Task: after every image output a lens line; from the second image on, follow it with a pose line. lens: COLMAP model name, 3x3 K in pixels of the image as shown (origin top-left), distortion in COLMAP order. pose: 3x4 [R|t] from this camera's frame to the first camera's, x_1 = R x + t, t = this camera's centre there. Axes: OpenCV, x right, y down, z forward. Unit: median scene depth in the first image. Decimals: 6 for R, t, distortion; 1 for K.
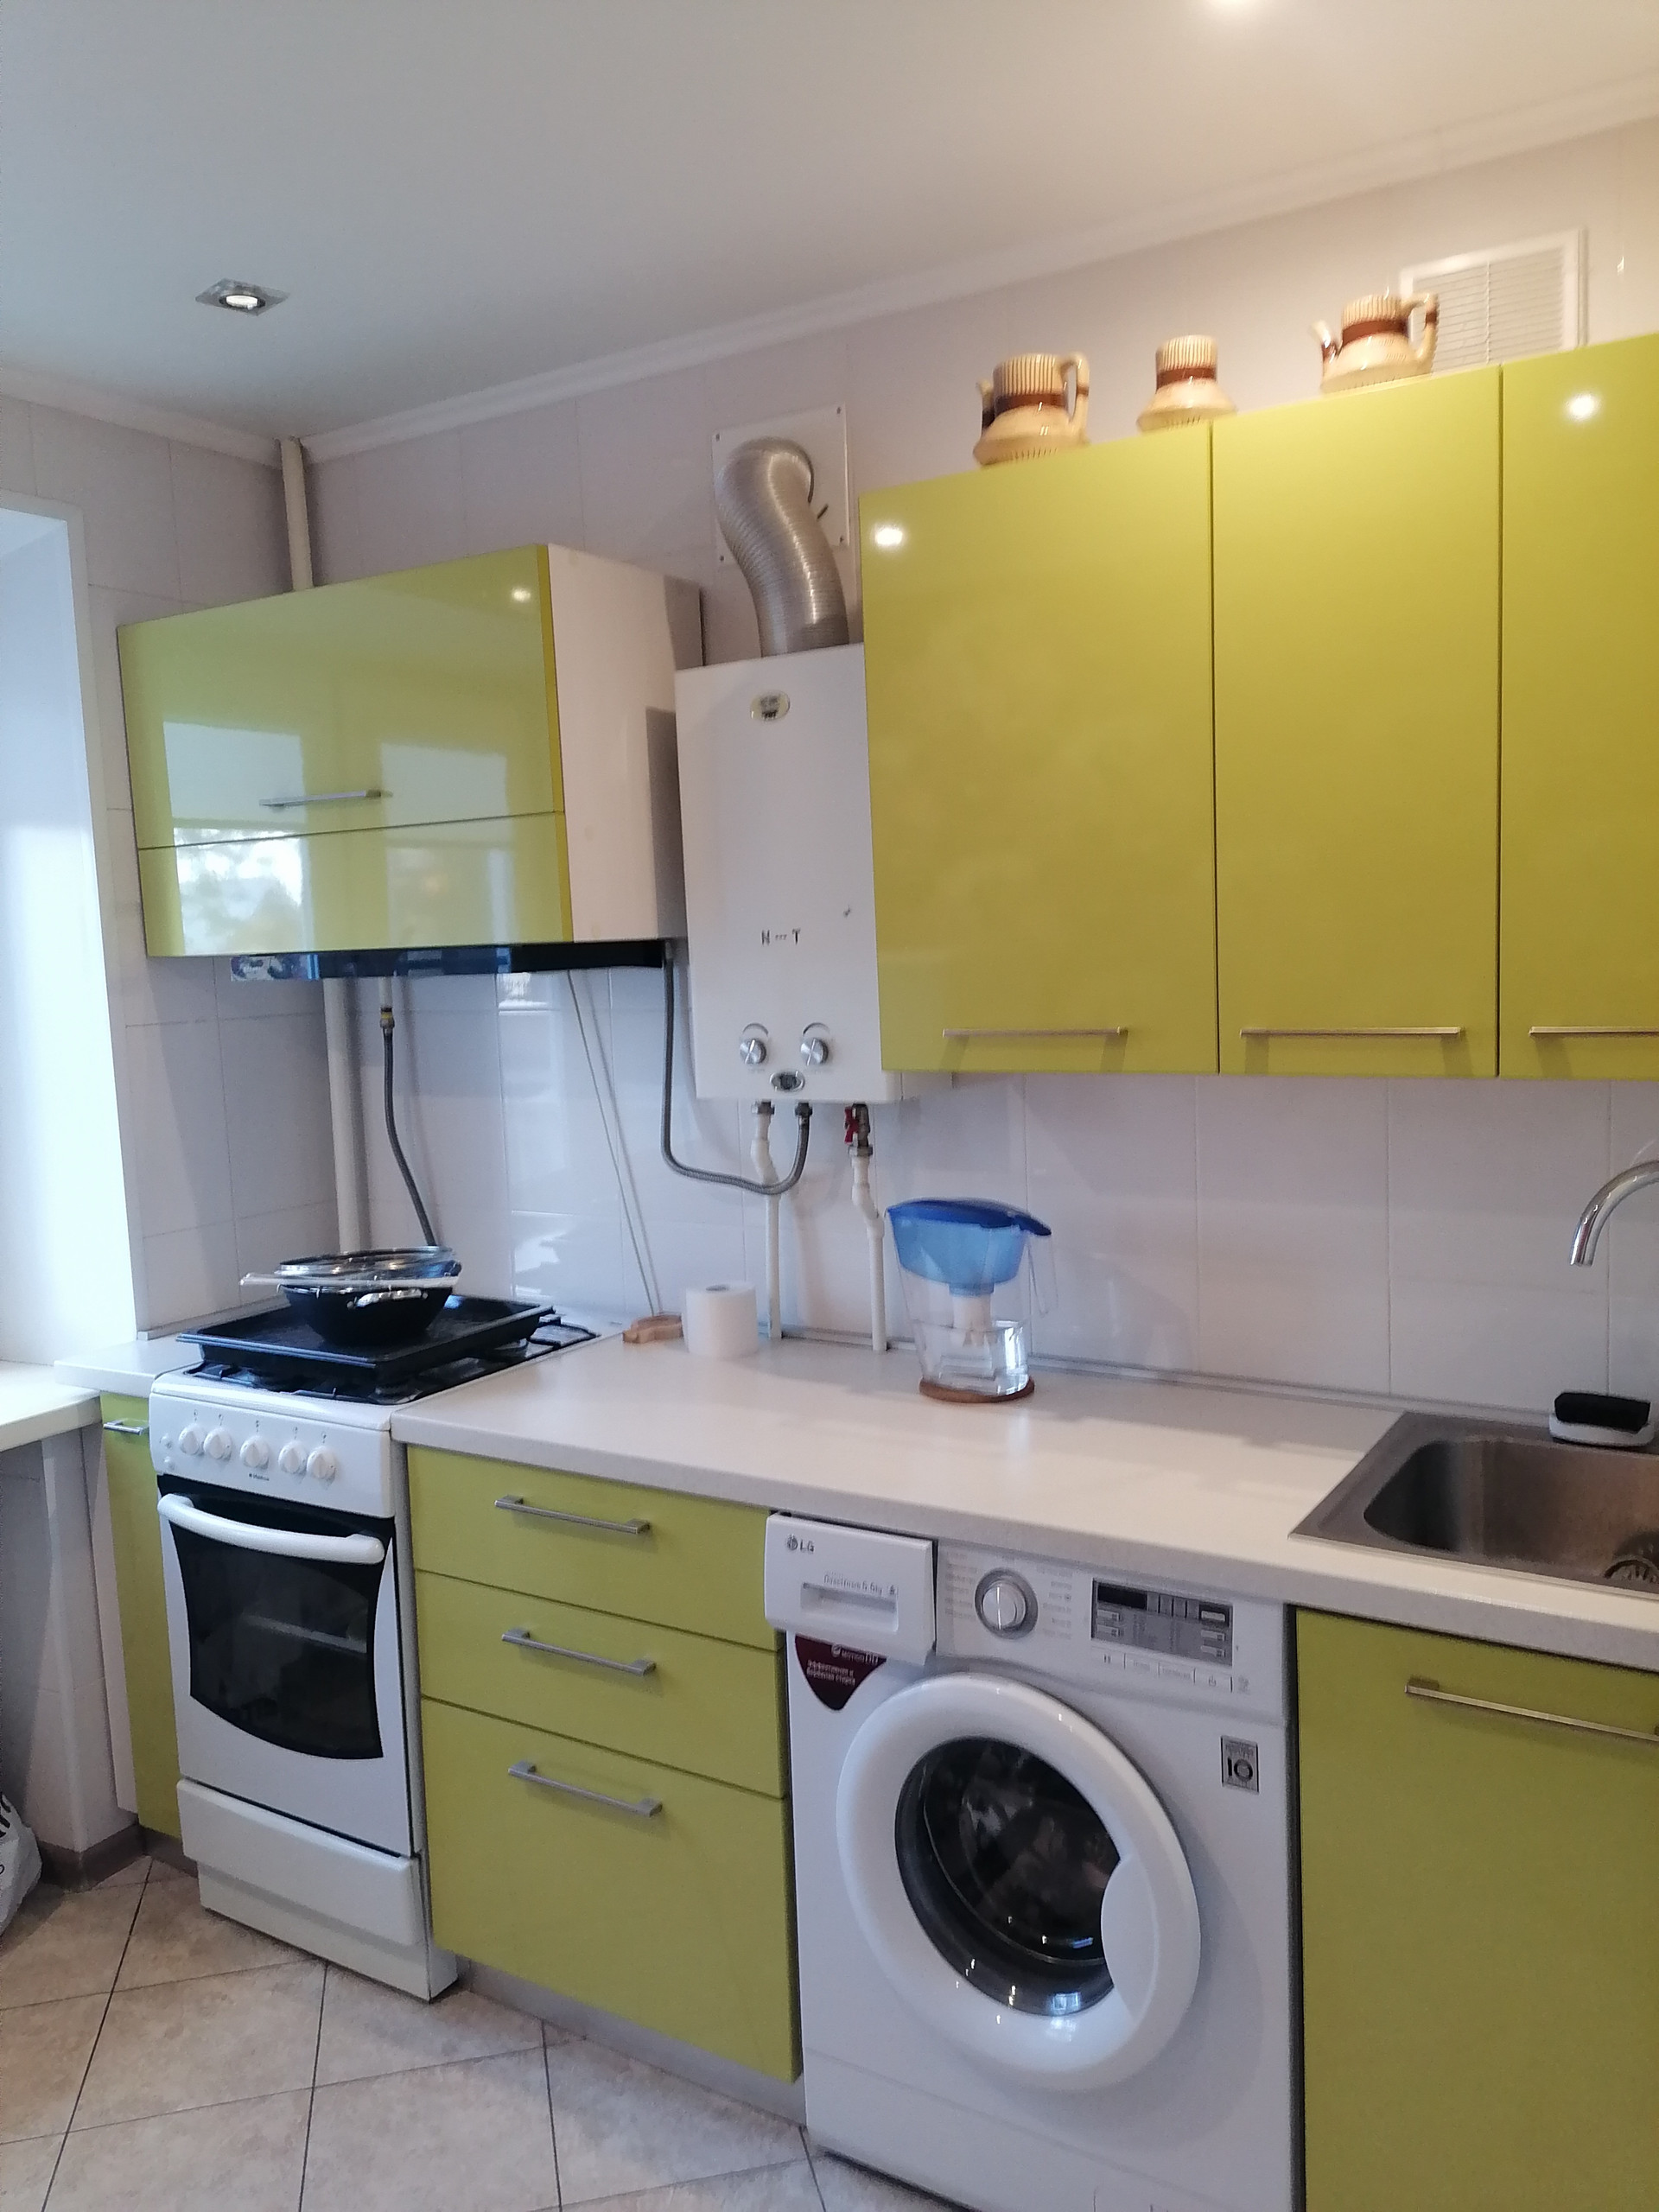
lens RADIAL K [[1652.5, 0, 832.5], [0, 1652.5, 1117.0], [0, 0, 1]] dist [0.093715, -0.127989]
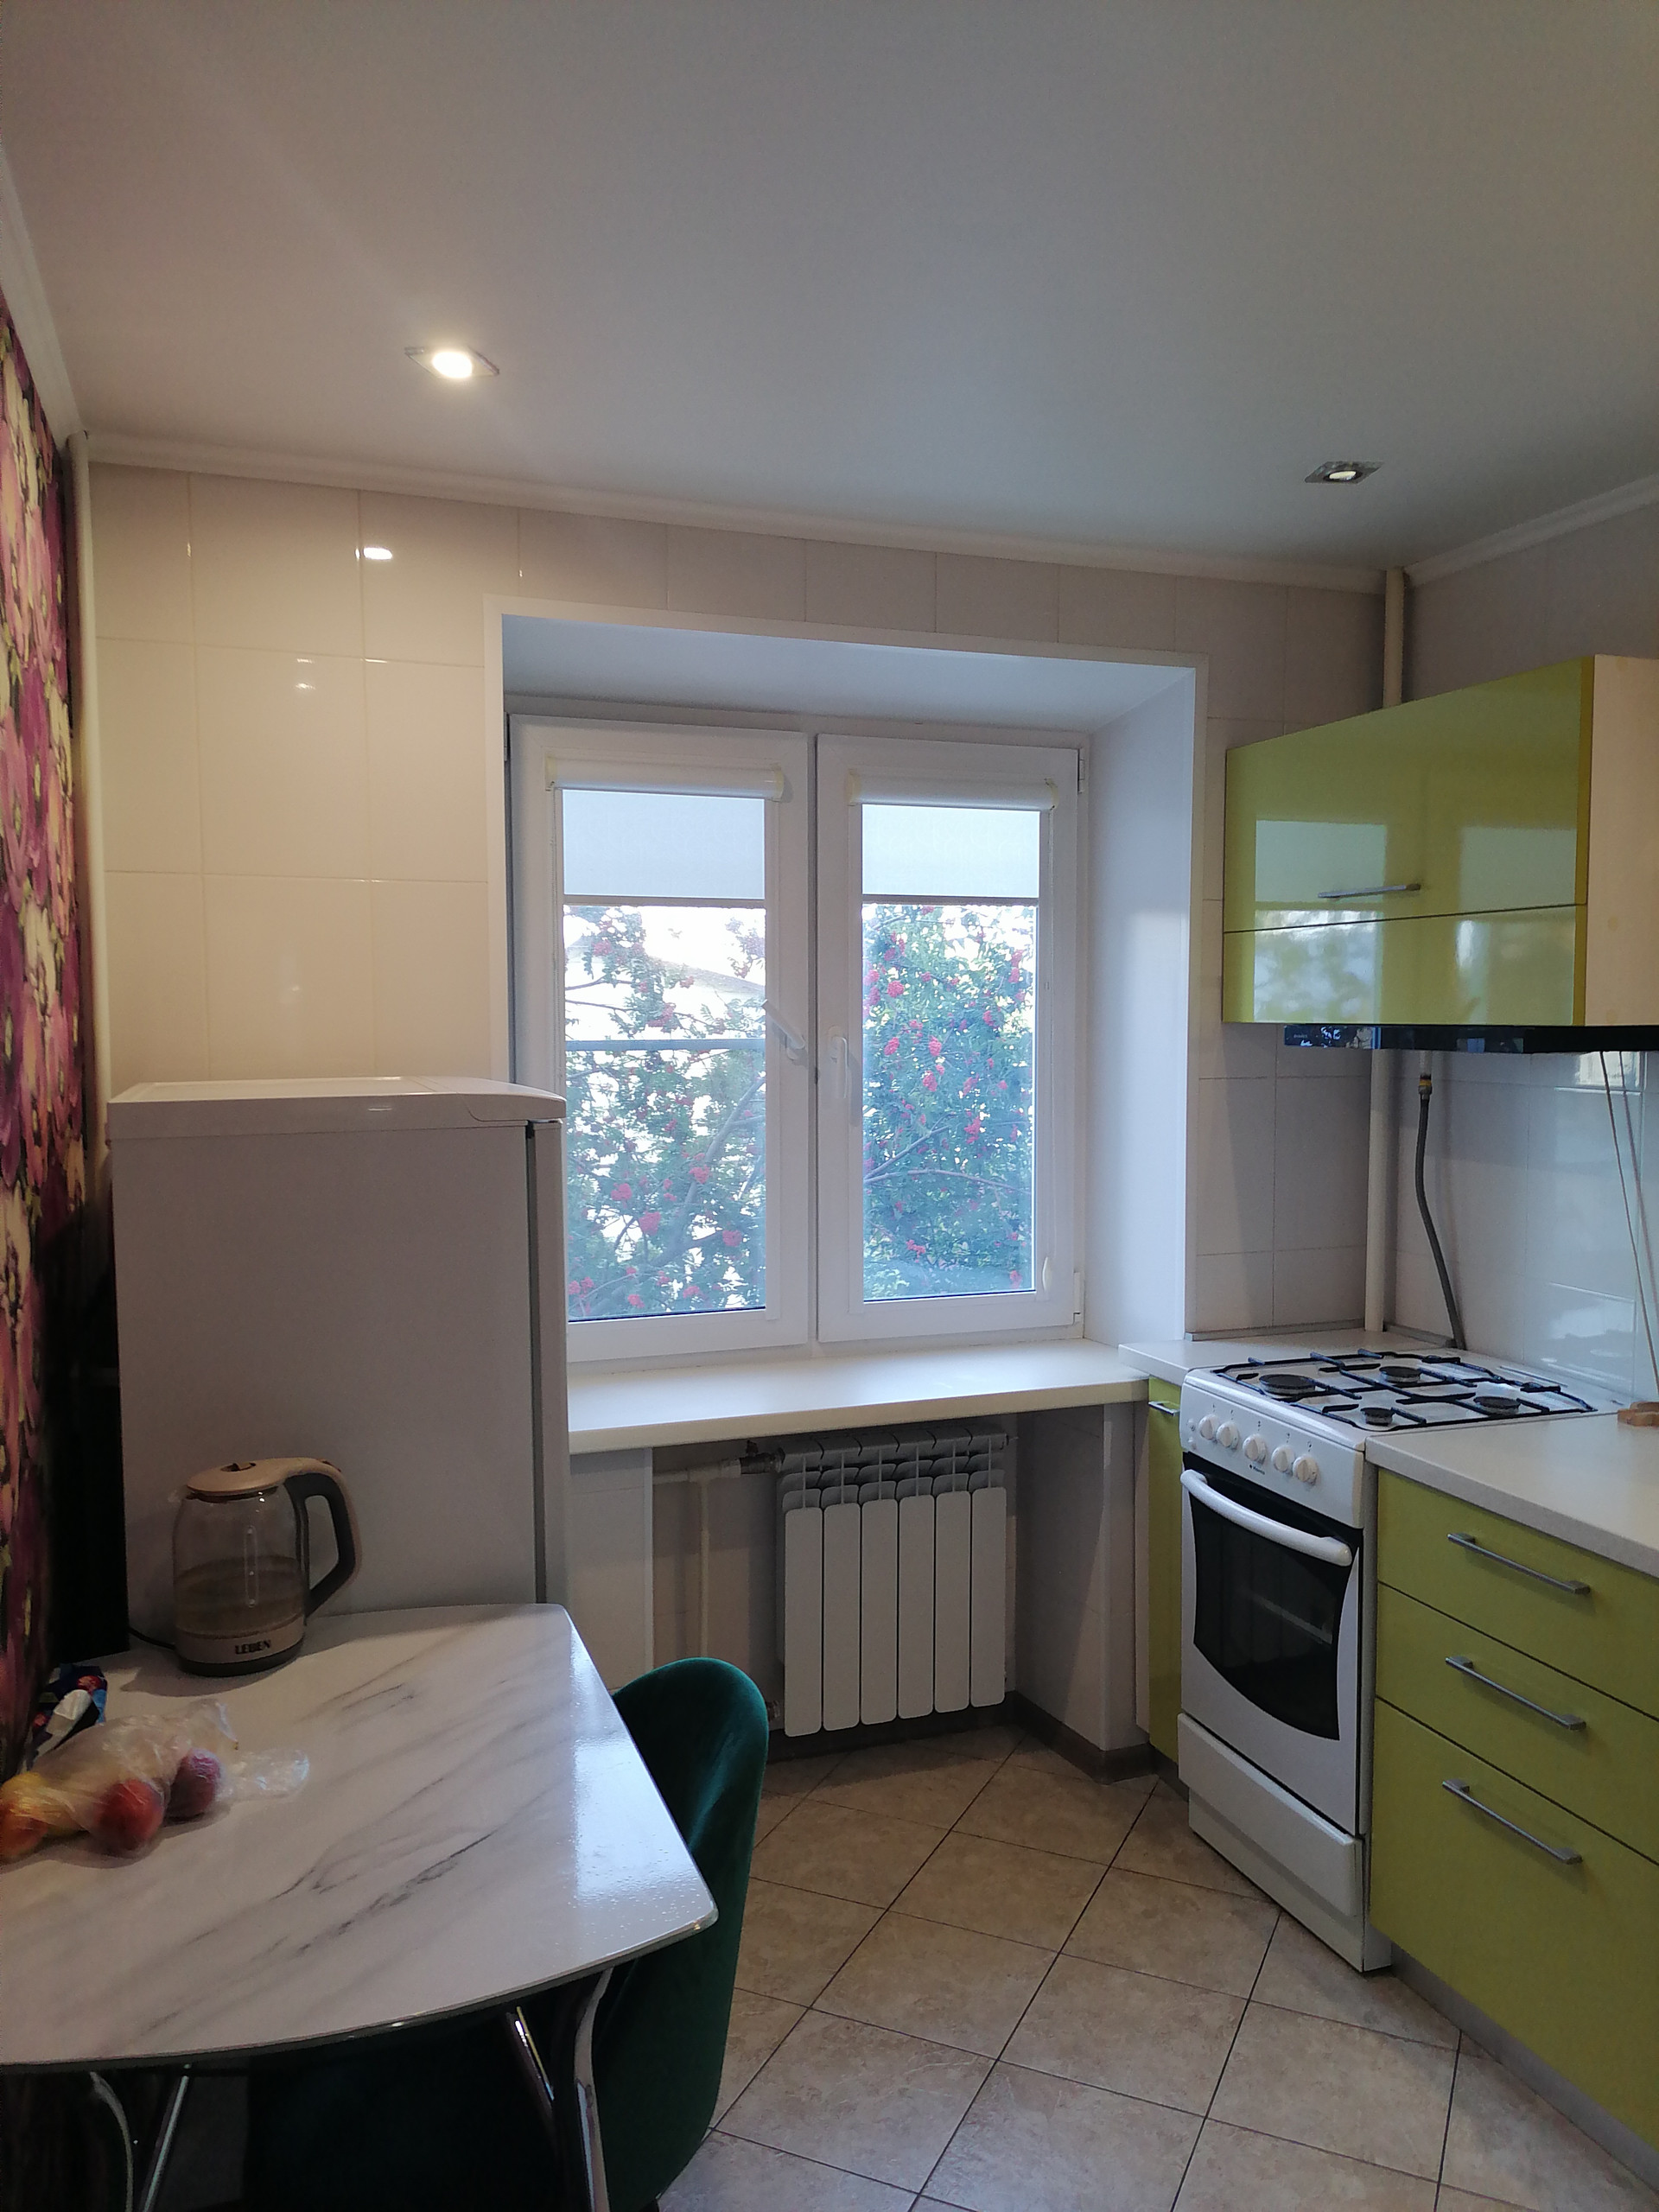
lens RADIAL K [[1652.5, 0, 832.5], [0, 1652.5, 1117.0], [0, 0, 1]] dist [0.093715, -0.127989]
pose [[0.786735, 0.078401, -0.612292, 0.115397], [-0.096194, 0.995355, 0.003850, -0.006563], [0.609749, 0.055870, 0.790623, -0.116466]]
